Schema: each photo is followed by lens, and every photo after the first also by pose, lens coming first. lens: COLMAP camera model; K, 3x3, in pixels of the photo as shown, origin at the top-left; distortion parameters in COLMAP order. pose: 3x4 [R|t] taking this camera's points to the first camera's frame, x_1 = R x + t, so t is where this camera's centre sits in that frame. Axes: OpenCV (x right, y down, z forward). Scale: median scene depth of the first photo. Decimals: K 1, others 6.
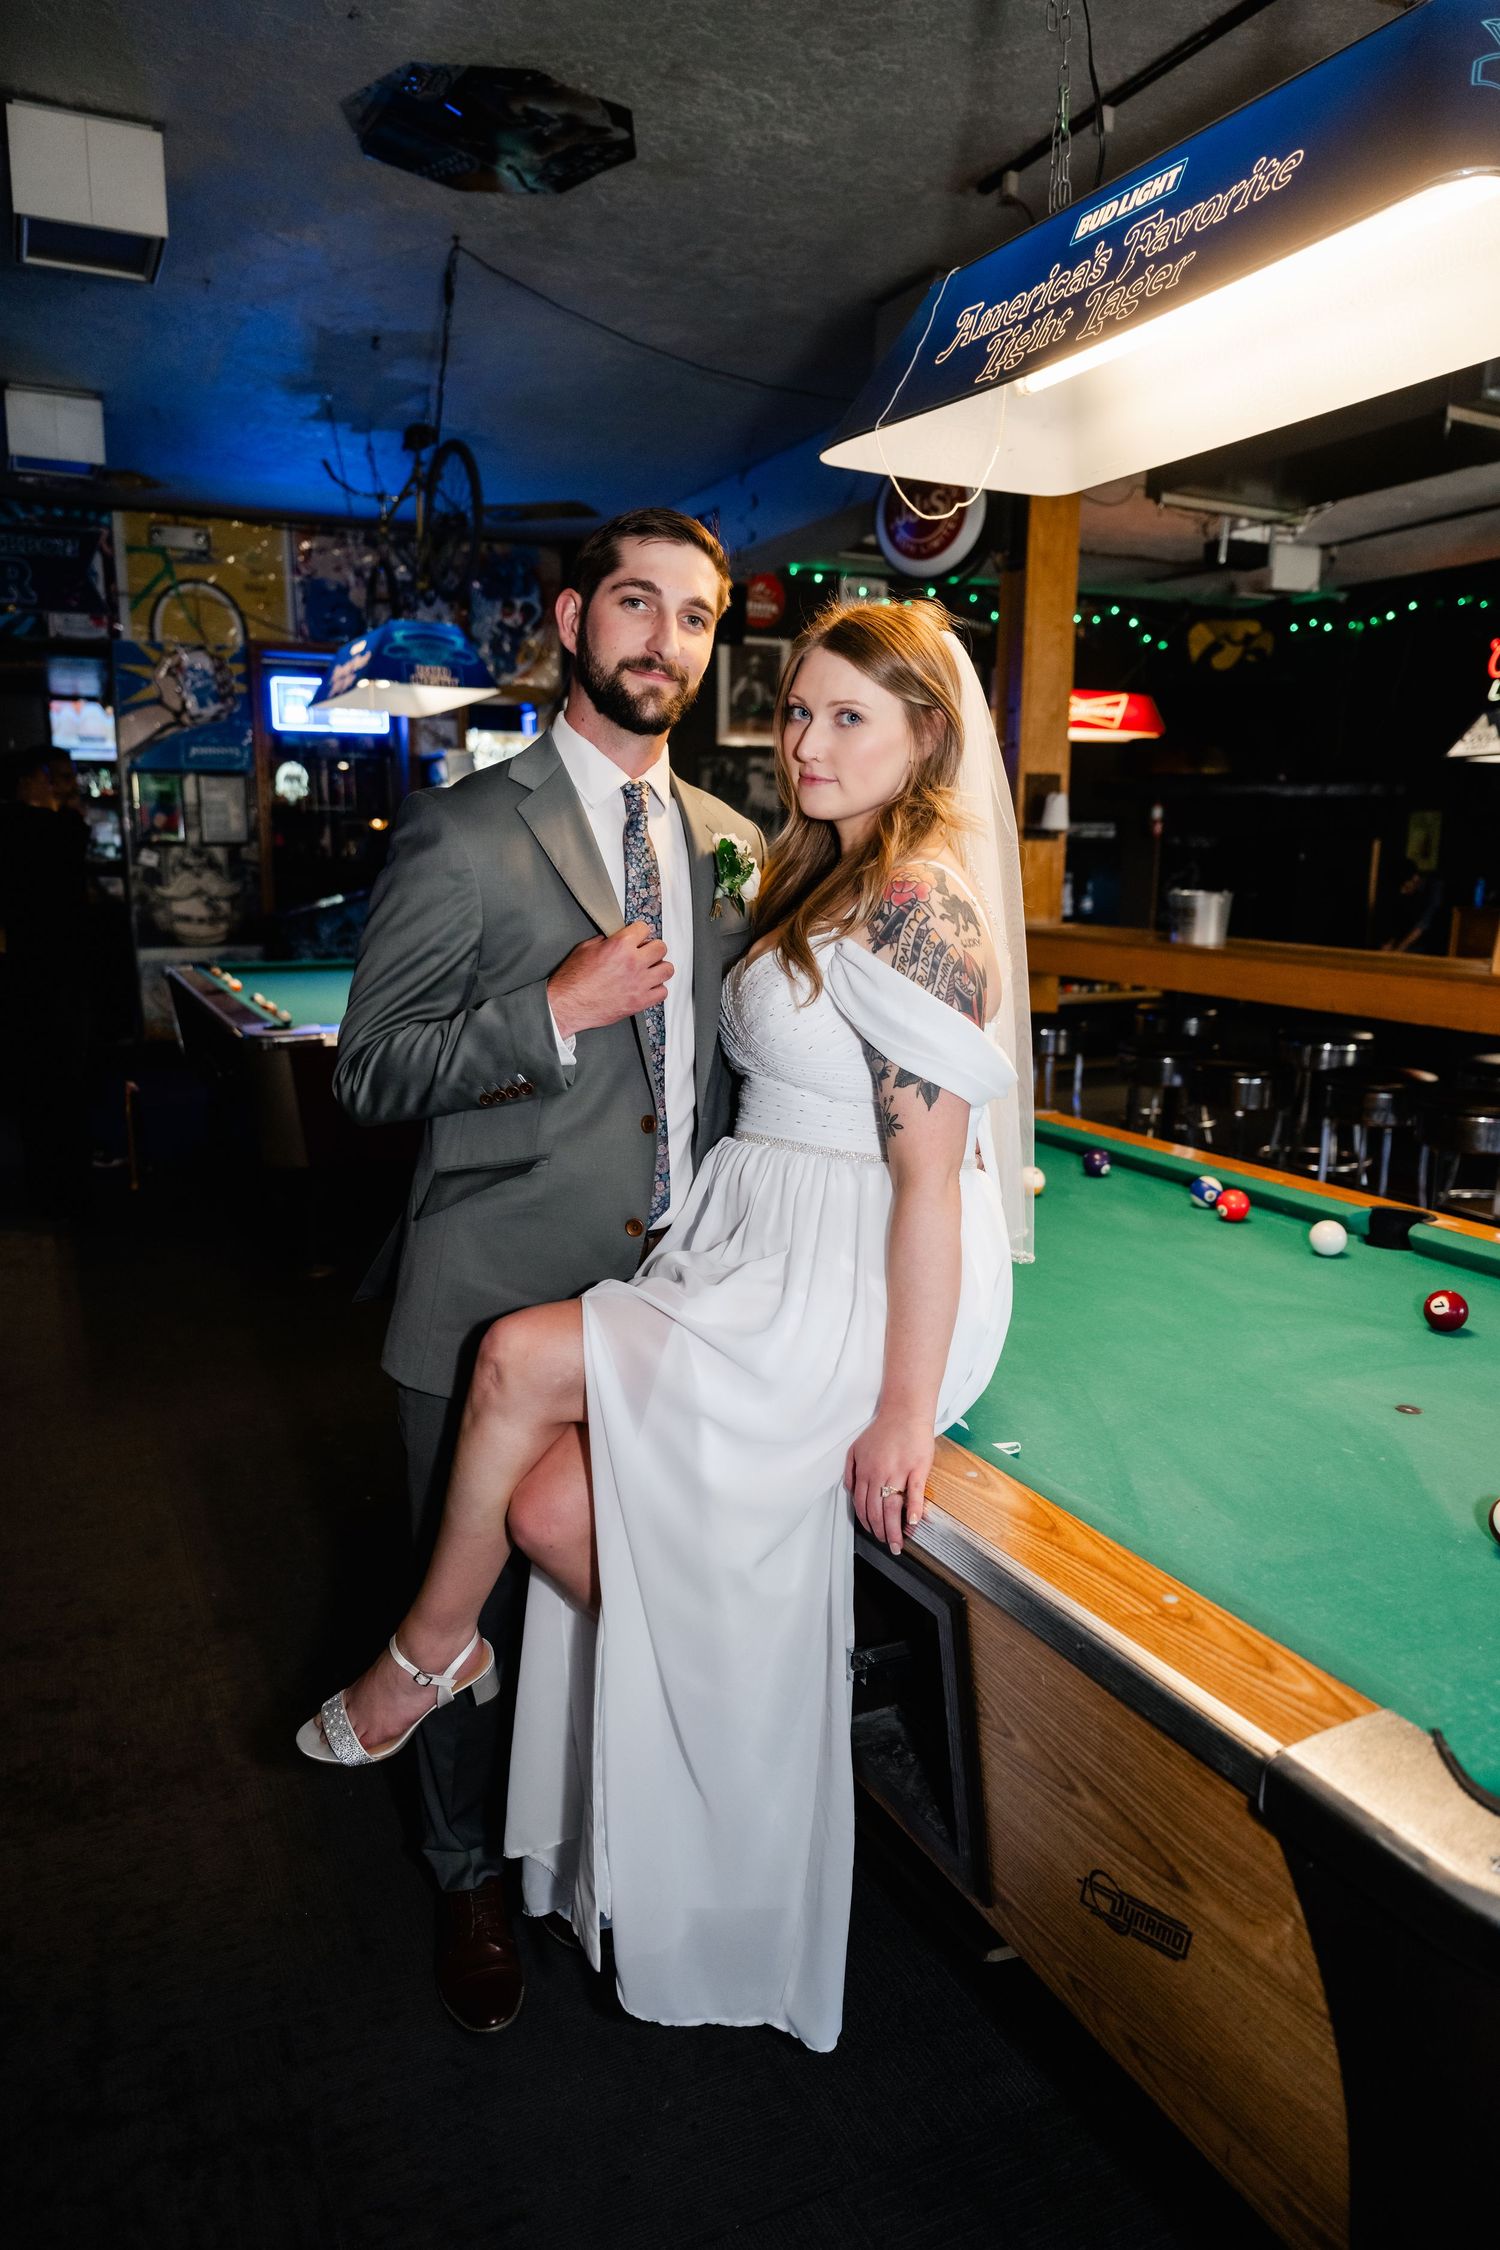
lens RADIAL K [[1498.1, 0, 742.5], [0, 1498.1, 1193.3], [0, 0, 1]] dist [-0.002719, -0.000338]
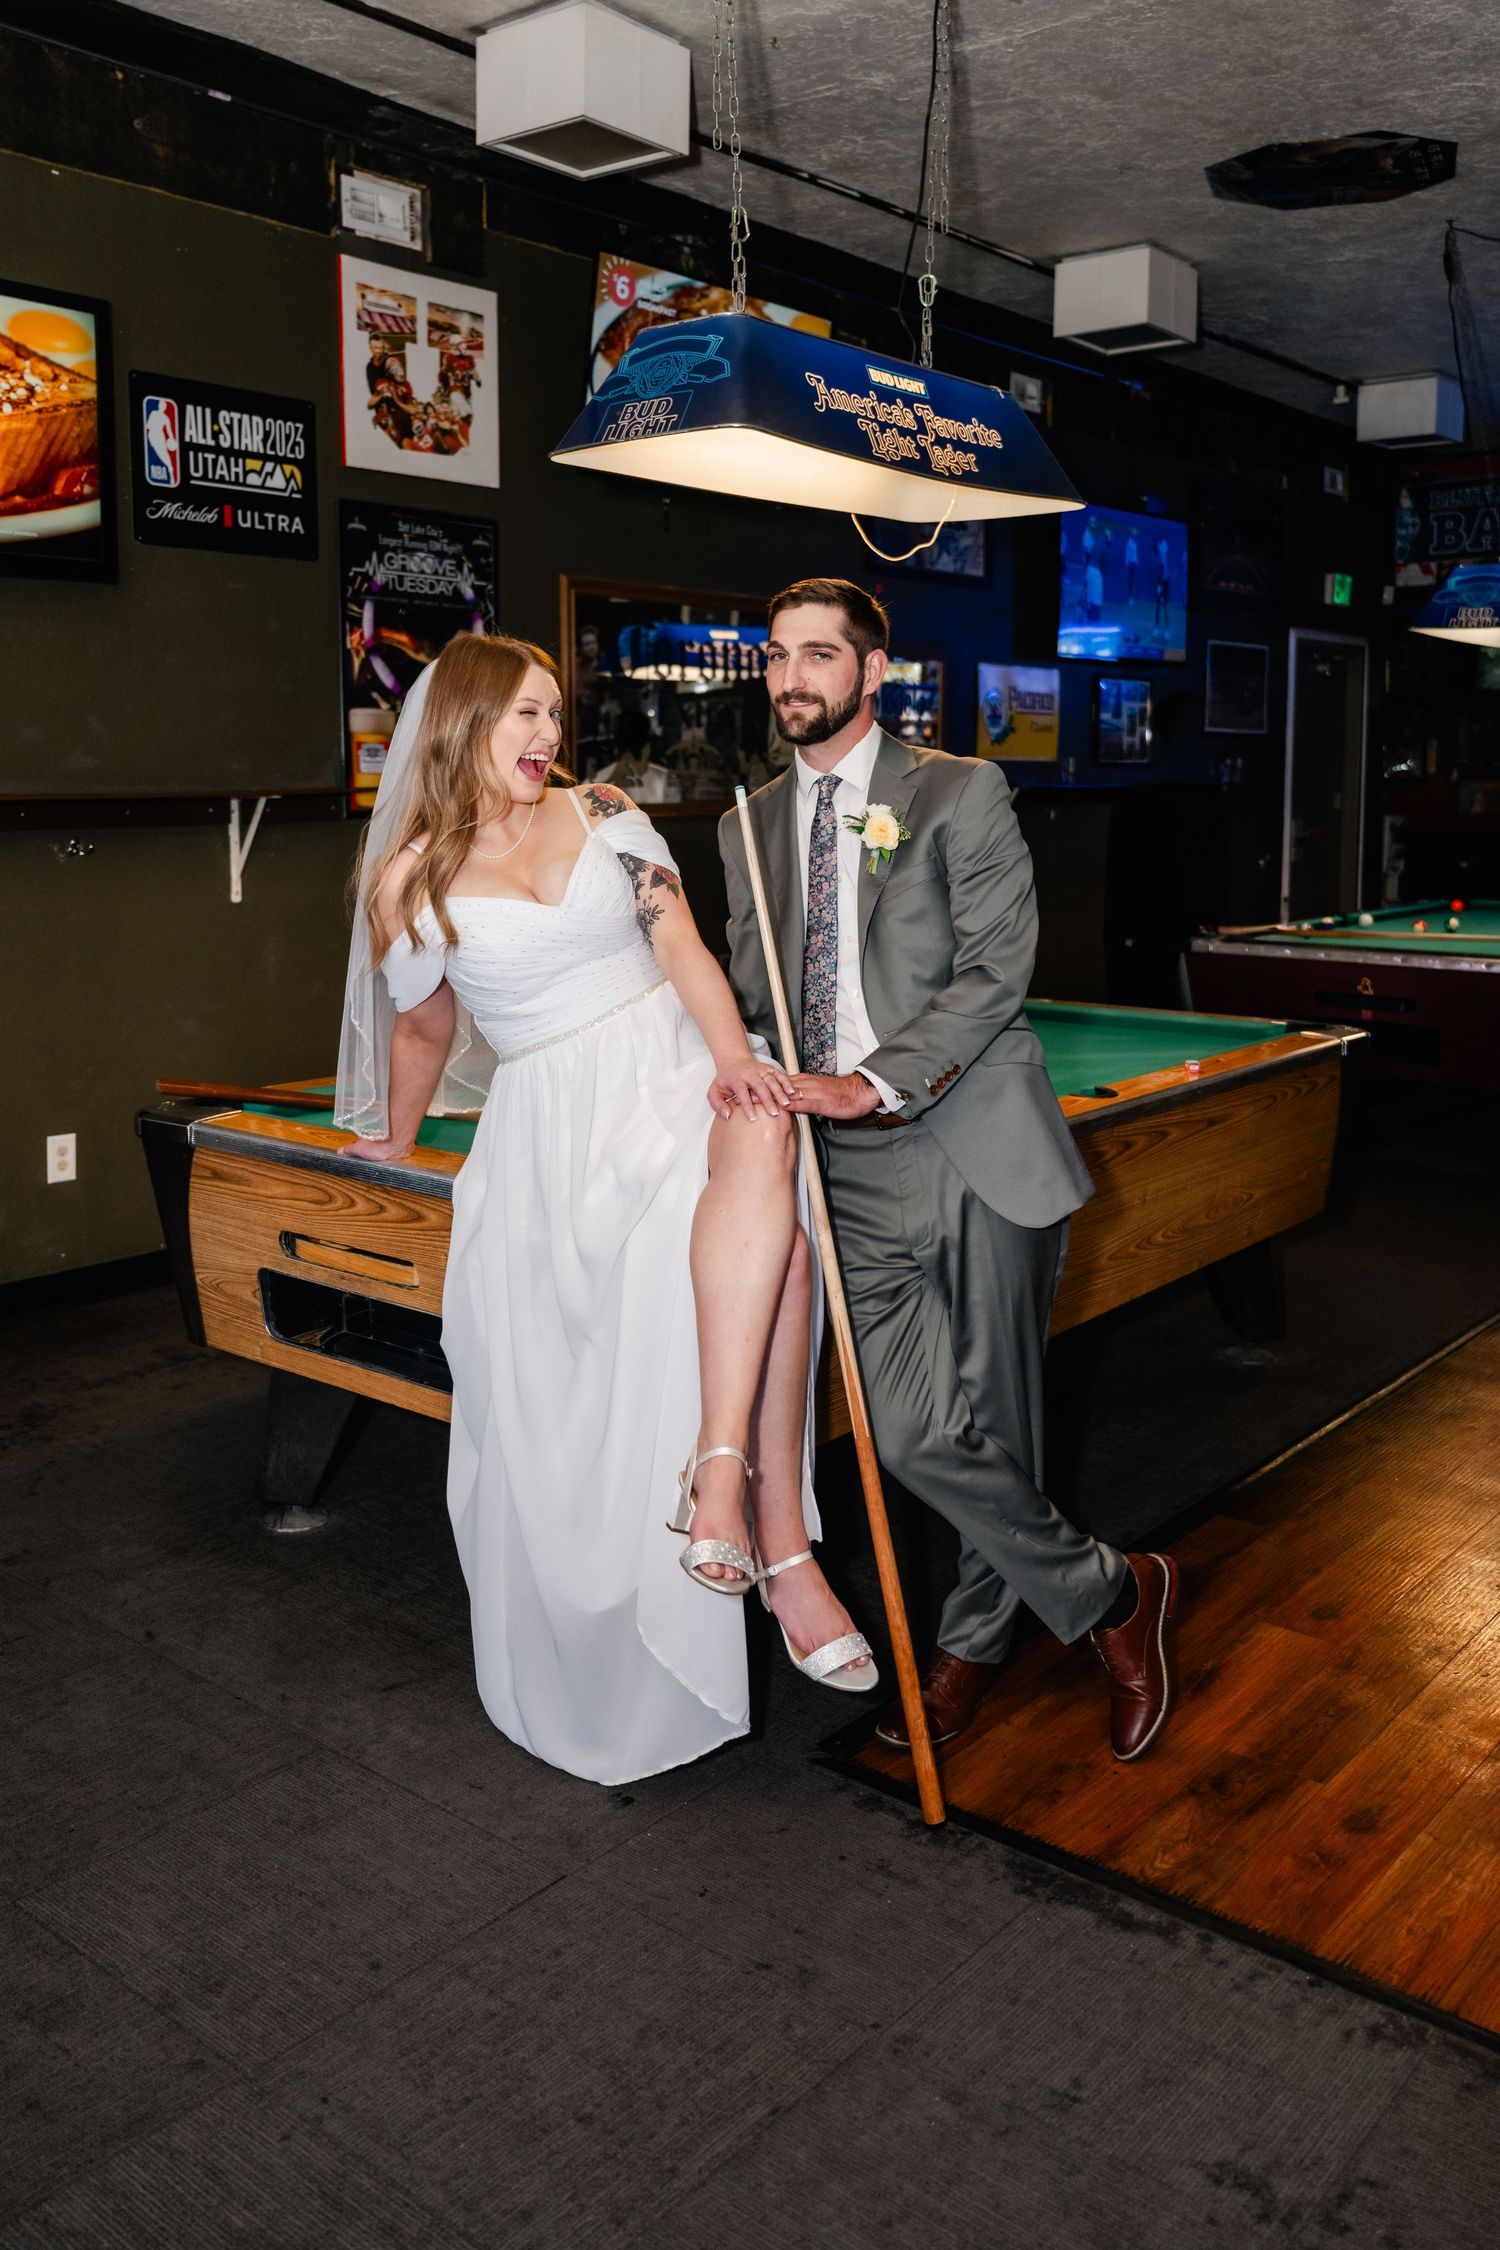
lens RADIAL K [[1866.4, 0, 746.8], [0, 1866.4, 955.3], [0, 0, 1]] dist [0.000449, -0.005419]
pose [[0.420854, 0.081676, -0.903444, 0.608291], [-0.202784, 0.979205, -0.005939, -0.015578], [0.884172, 0.185703, 0.428666, 0.066206]]
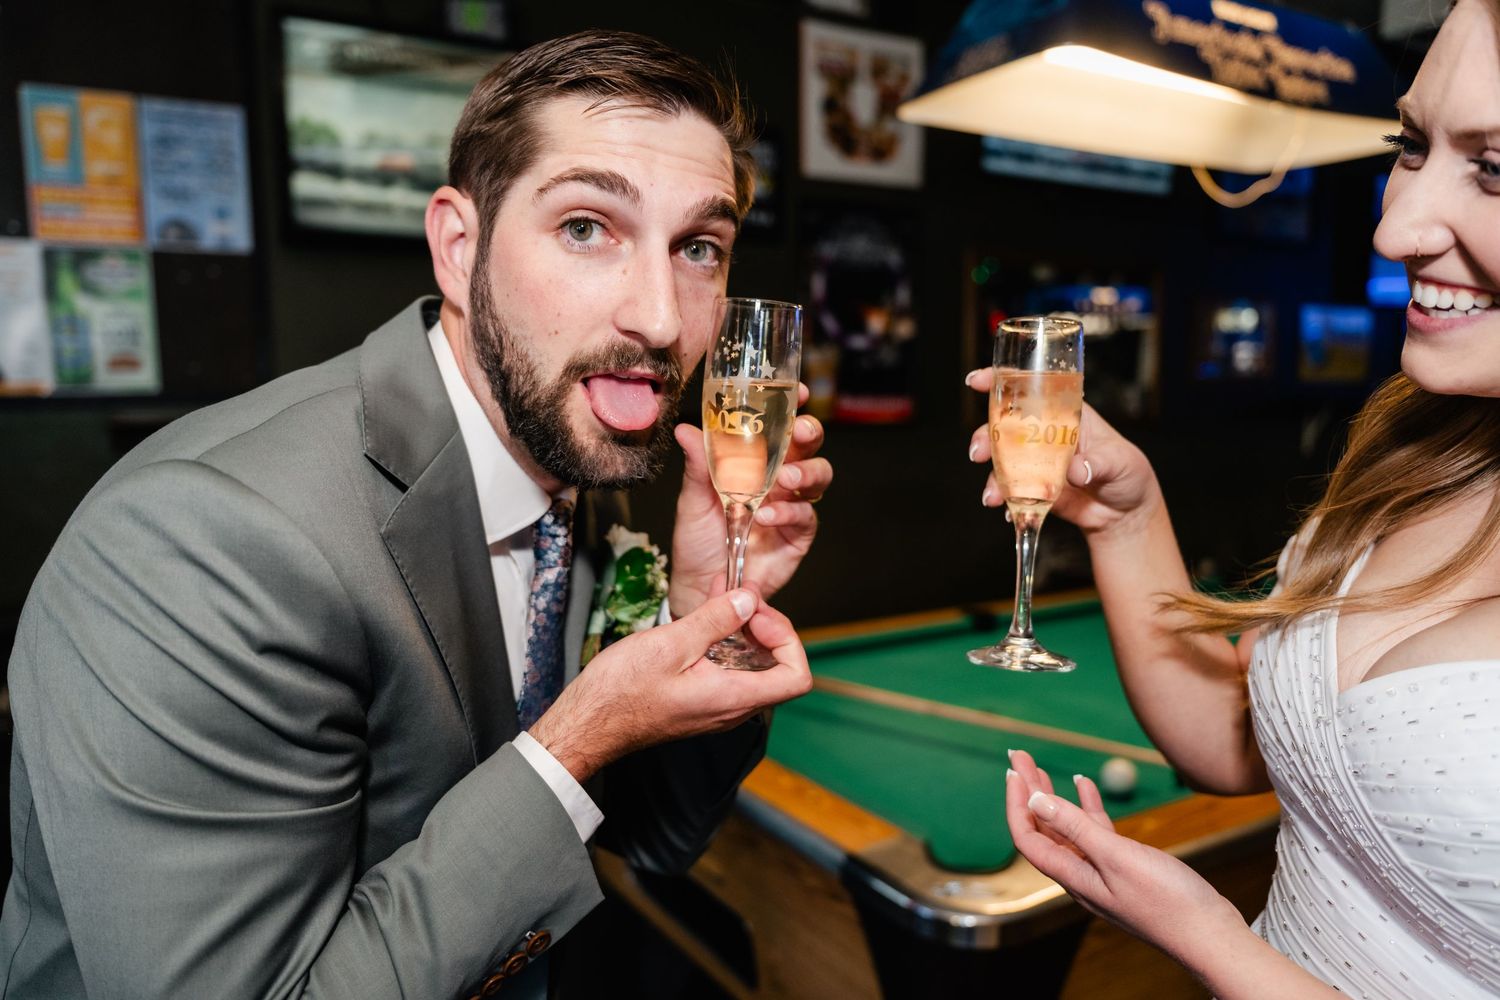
lens RADIAL K [[1085.1, 0, 749.5], [0, 1085.1, 500.7], [0, 0, 1]] dist [-0.004786, 0.004791]
pose [[0.096328, 0.090081, -0.991265, 0.438062], [-0.216617, 0.973924, 0.067455, -0.040027], [0.971493, 0.208227, 0.113329, 0.159238]]
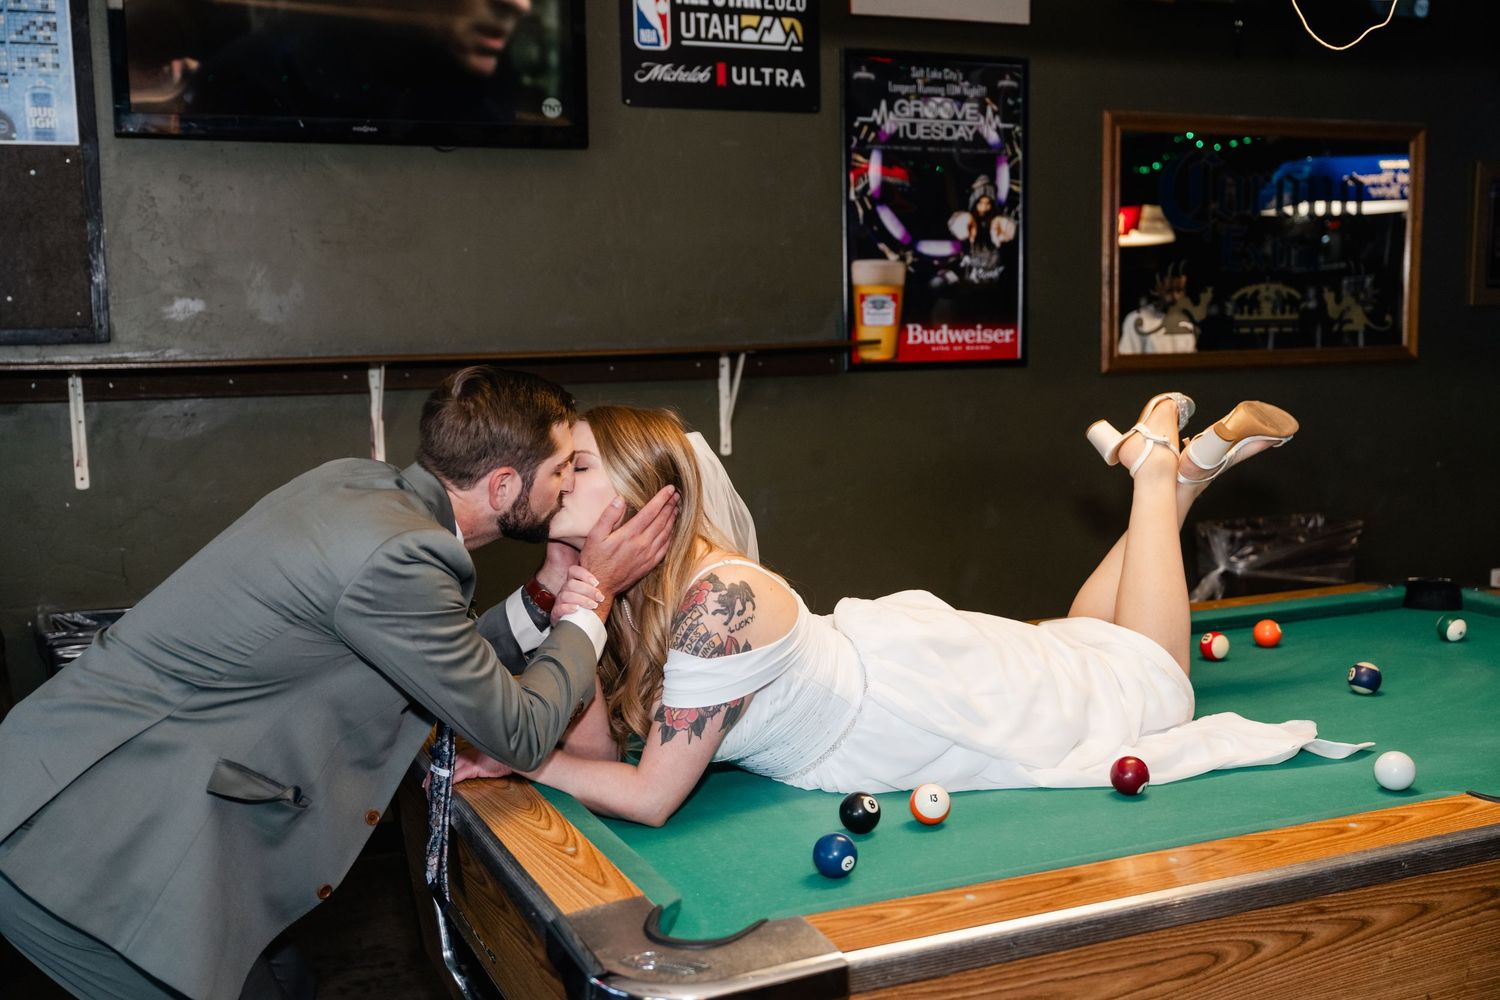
lens RADIAL K [[1580.9, 0, 748.3], [0, 1580.9, 504.4], [0, 0, 1]] dist [0.003543, -0.008427]
pose [[-0.037902, 0.110624, -0.993139, 0.476813], [-0.211245, 0.970506, 0.116165, -0.060855], [0.976698, 0.214198, -0.013415, 0.239055]]
